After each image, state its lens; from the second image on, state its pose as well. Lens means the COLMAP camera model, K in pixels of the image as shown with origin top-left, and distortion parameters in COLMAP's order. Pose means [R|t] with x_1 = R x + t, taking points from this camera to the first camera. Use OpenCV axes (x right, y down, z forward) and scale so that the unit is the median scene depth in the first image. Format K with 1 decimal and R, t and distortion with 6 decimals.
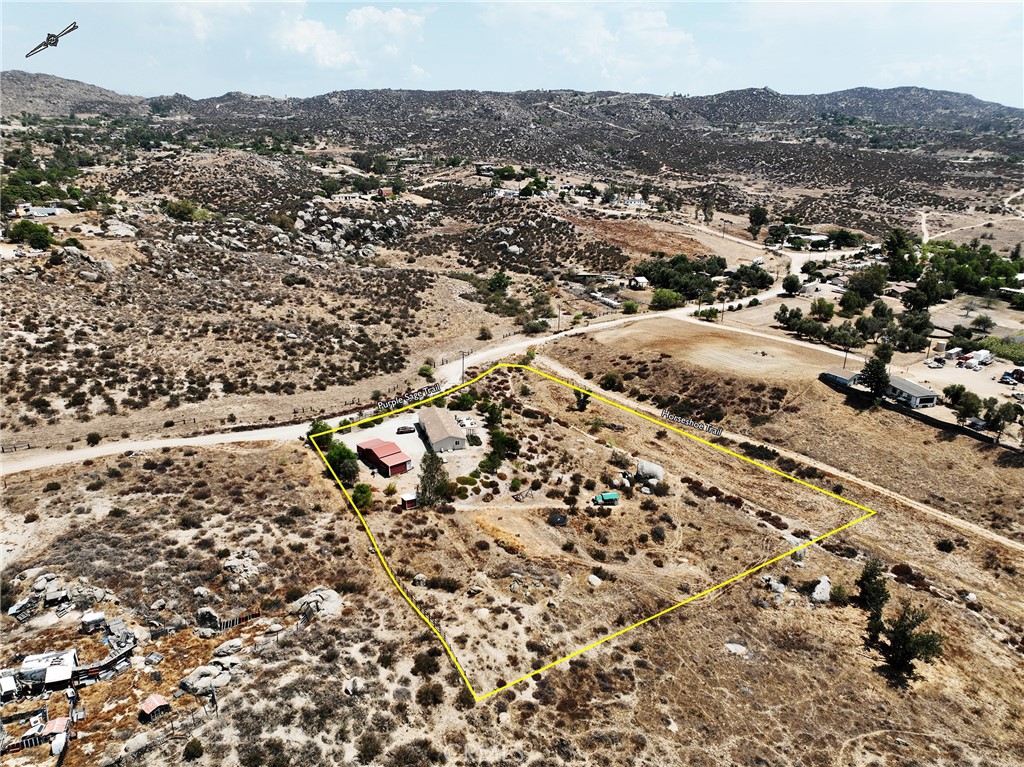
lens RADIAL K [[717.8, 0, 512.7], [0, 717.8, 384.0], [0, 0, 1]] dist [-0.006024, 0.024498]
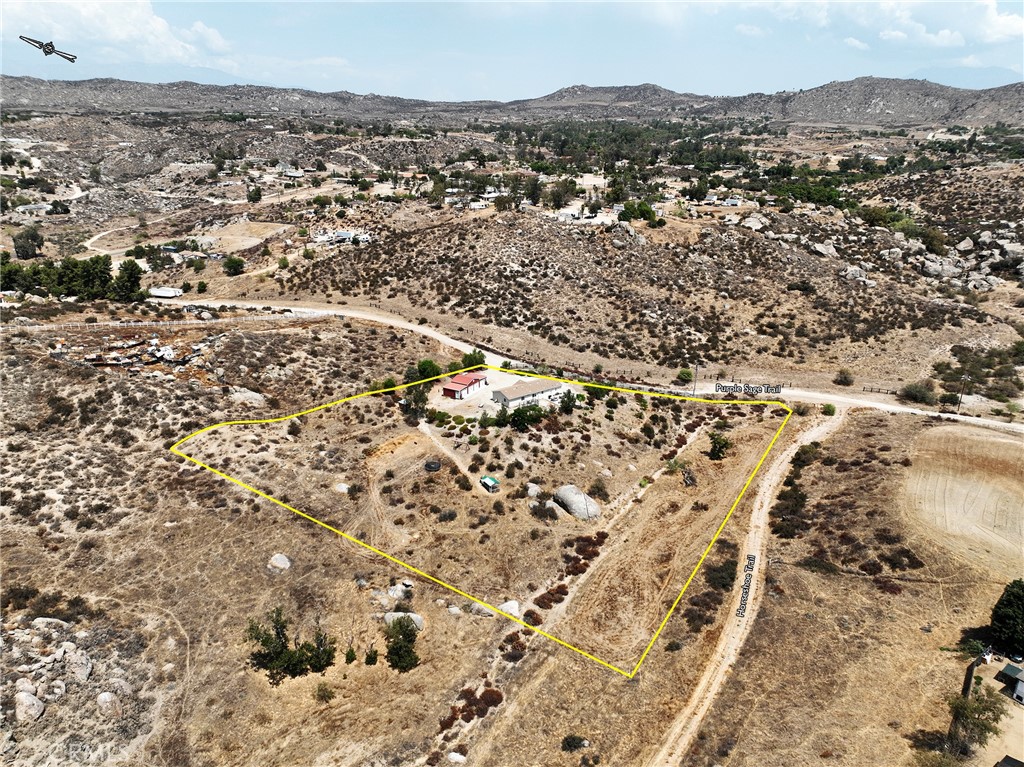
lens RADIAL K [[723.1, 0, 515.7], [0, 723.1, 372.4], [0, 0, 1]] dist [0.002848, 0.006465]
pose [[0.343747, 0.294913, -0.891552, 0.901026], [-0.321804, 0.928914, 0.183196, -0.168301], [0.882202, 0.223931, 0.414216, 0.495156]]
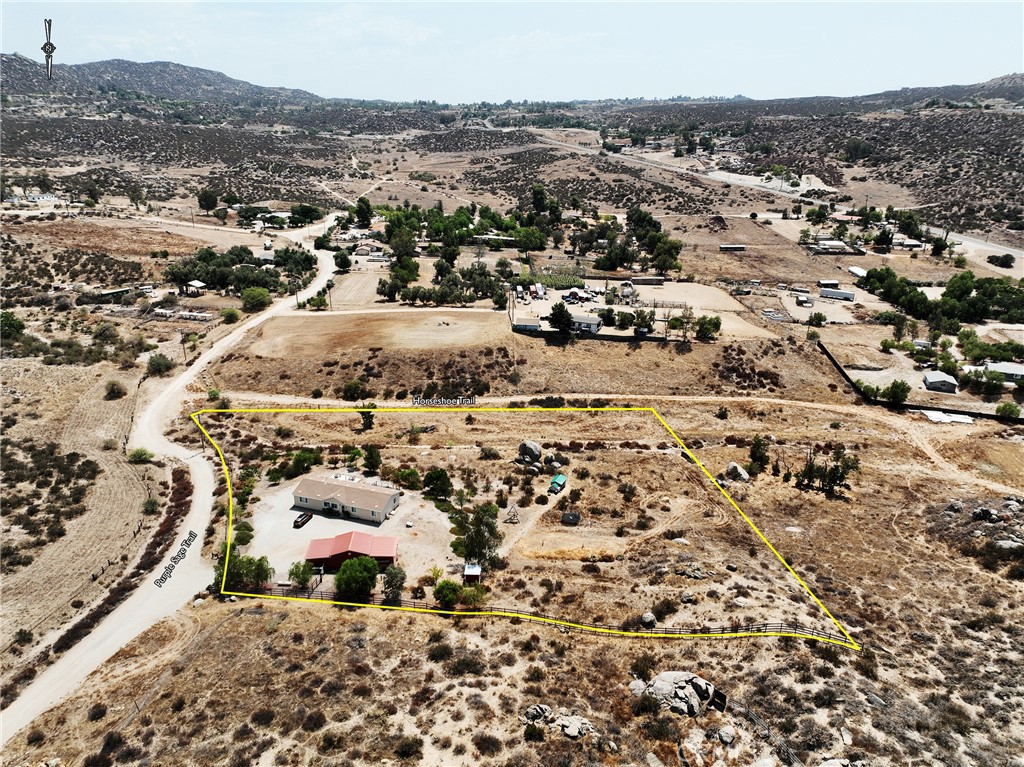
lens RADIAL K [[717.8, 0, 512.7], [0, 717.8, 384.0], [0, 0, 1]] dist [-0.006024, 0.024498]
pose [[0.598054, -0.291414, 0.746599, -0.536564], [0.268172, 0.950619, 0.156231, -0.127670], [-0.755258, 0.106782, 0.646670, 0.338656]]
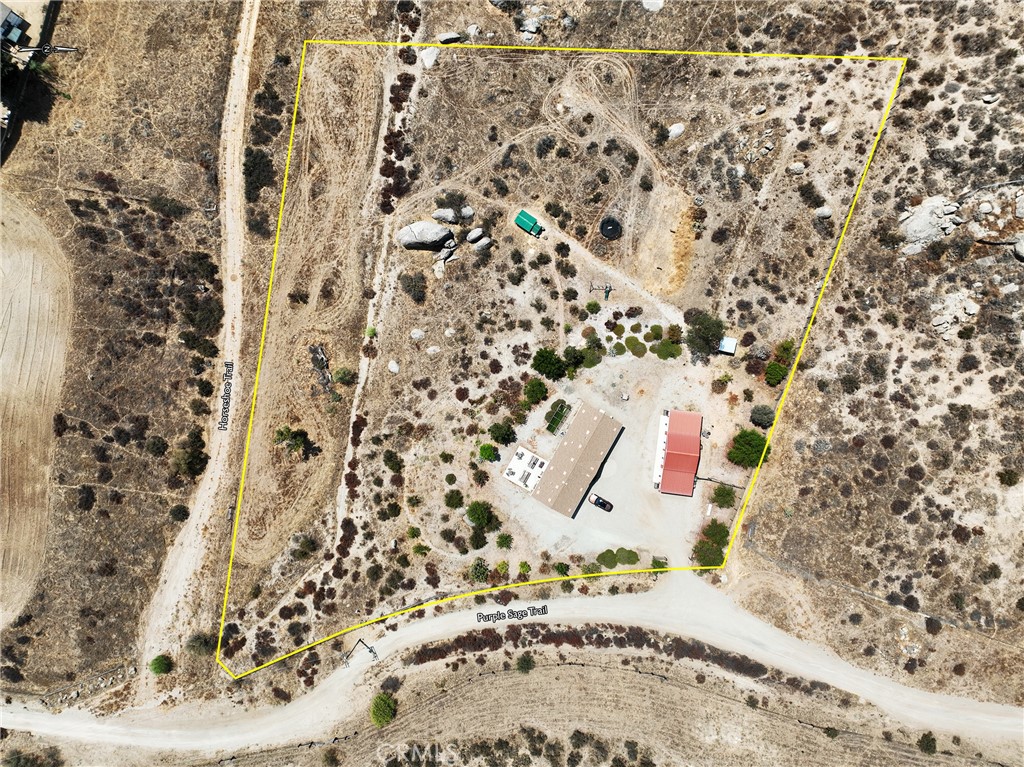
lens RADIAL K [[717.8, 0, 512.7], [0, 717.8, 384.0], [0, 0, 1]] dist [-0.006024, 0.024498]
pose [[-0.678064, -0.735001, -0.001797, 0.002560], [0.252755, -0.235470, 0.938439, -0.618618], [-0.690177, 0.635868, 0.345439, 0.734273]]
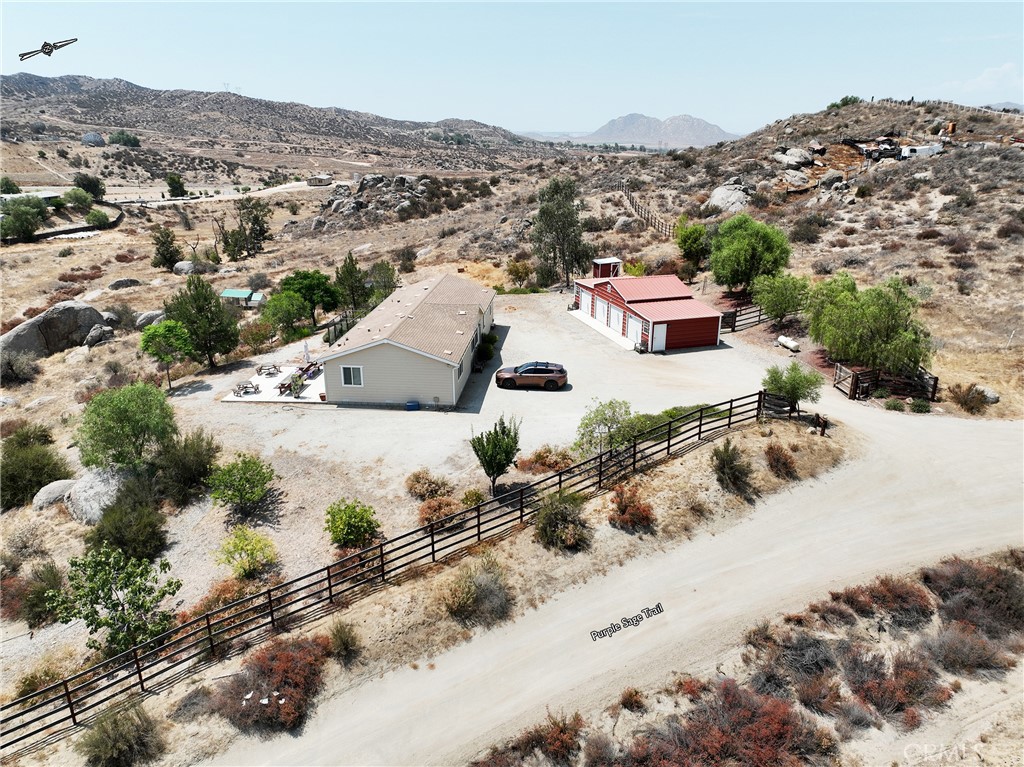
lens RADIAL K [[717.8, 0, 512.7], [0, 717.8, 384.0], [0, 0, 1]] dist [-0.006024, 0.024498]
pose [[-0.919347, -0.141129, 0.367264, -0.235644], [0.123610, 0.782585, 0.610149, -0.087684], [-0.373525, 0.606336, -0.702022, 1.183509]]
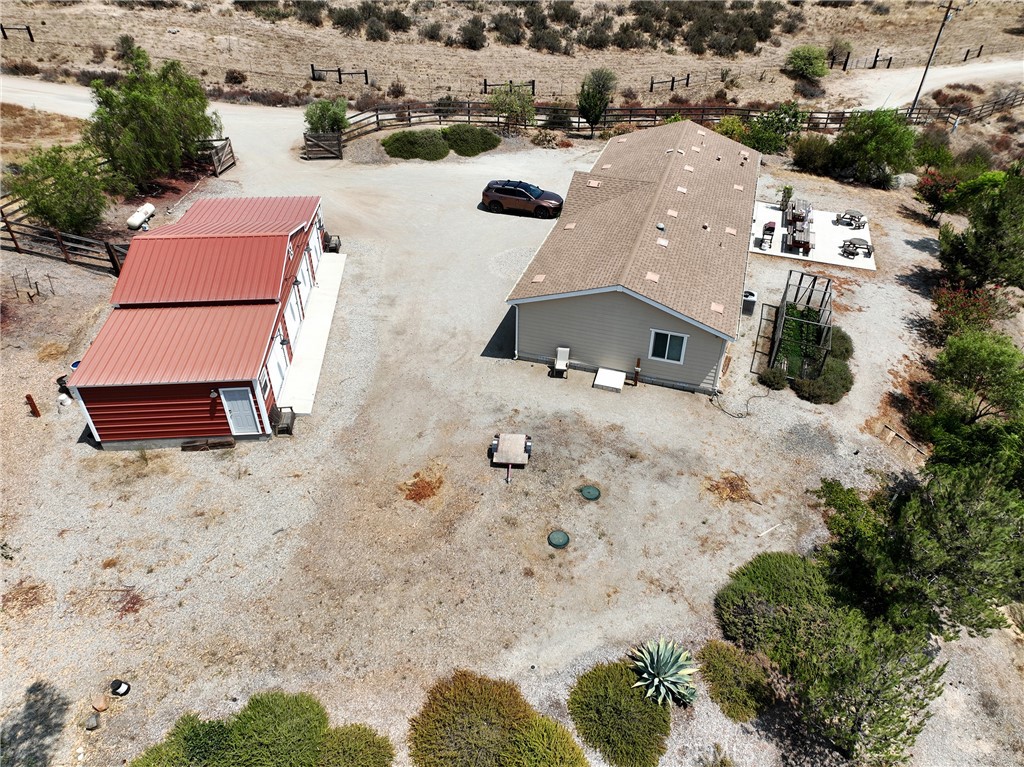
lens RADIAL K [[717.8, 0, 512.7], [0, 717.8, 384.0], [0, 0, 1]] dist [-0.006024, 0.024498]
pose [[0.811563, 0.345555, -0.471123, -0.028526], [-0.193638, 0.919857, 0.341126, 0.042044], [0.551244, -0.185618, 0.813435, 0.812600]]
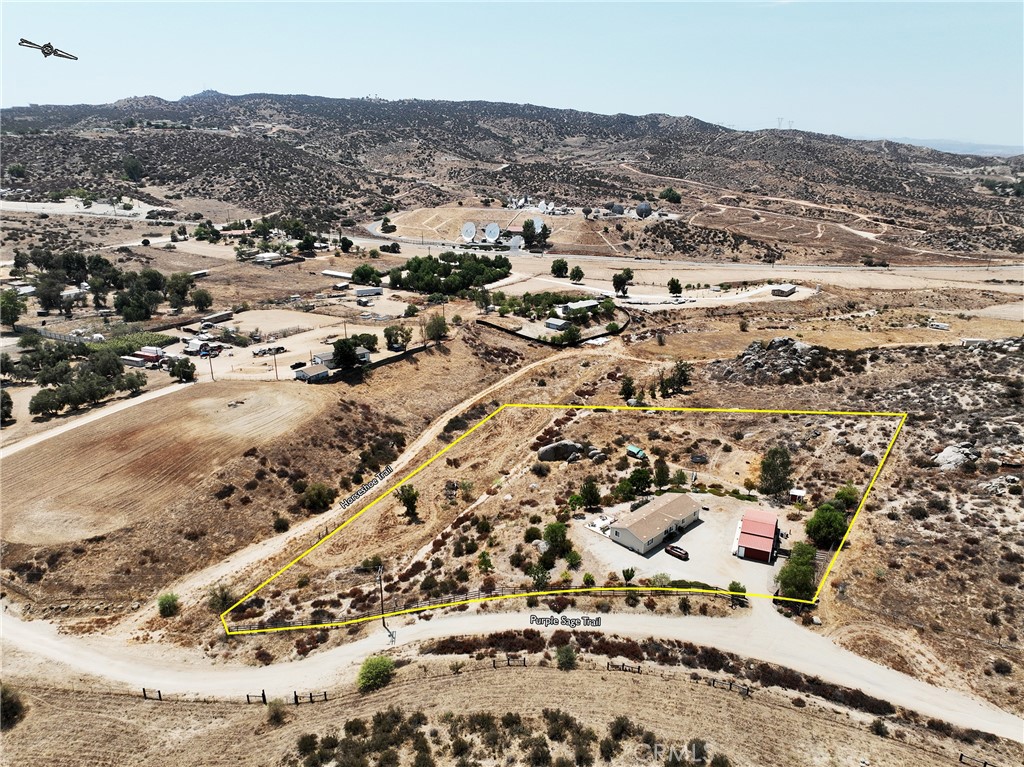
lens RADIAL K [[717.8, 0, 512.7], [0, 717.8, 384.0], [0, 0, 1]] dist [-0.006024, 0.024498]
pose [[-0.448341, -0.305622, 0.839991, -0.636327], [0.287623, 0.840427, 0.459298, -0.463312], [-0.846323, 0.447524, -0.288894, 1.279150]]
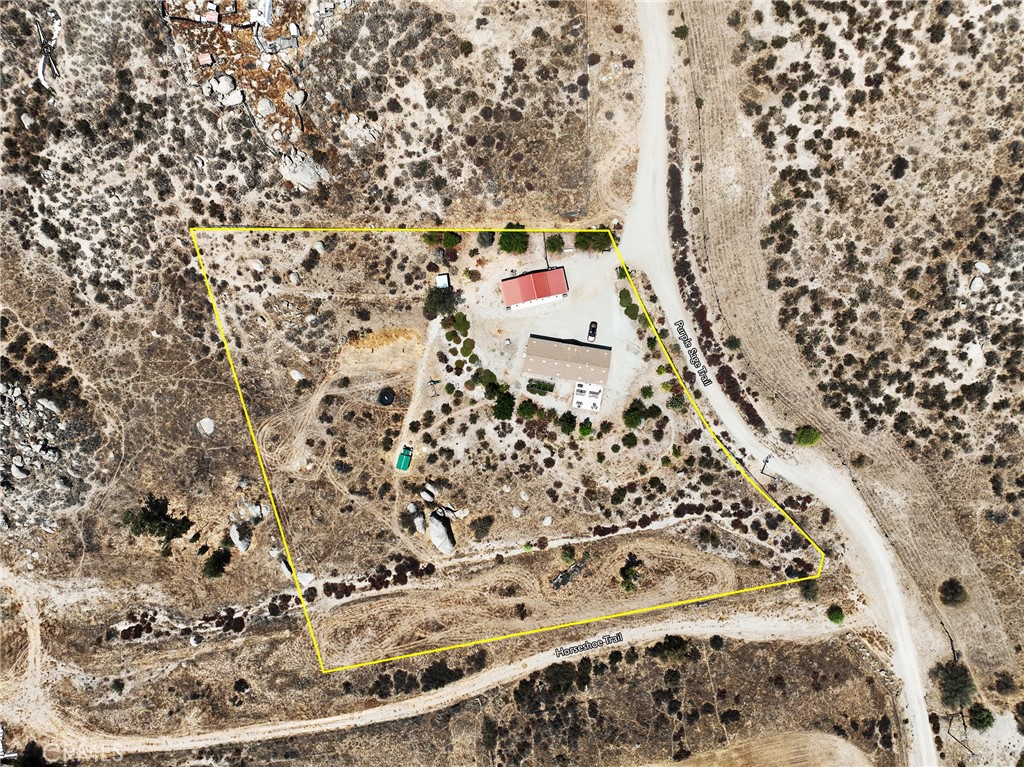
lens RADIAL K [[717.8, 0, 512.7], [0, 717.8, 384.0], [0, 0, 1]] dist [-0.006024, 0.024498]
pose [[-0.459436, 0.888187, -0.006461, -0.035106], [-0.295180, -0.145820, 0.944248, -0.796679], [0.837727, 0.435729, 0.329170, 0.638211]]
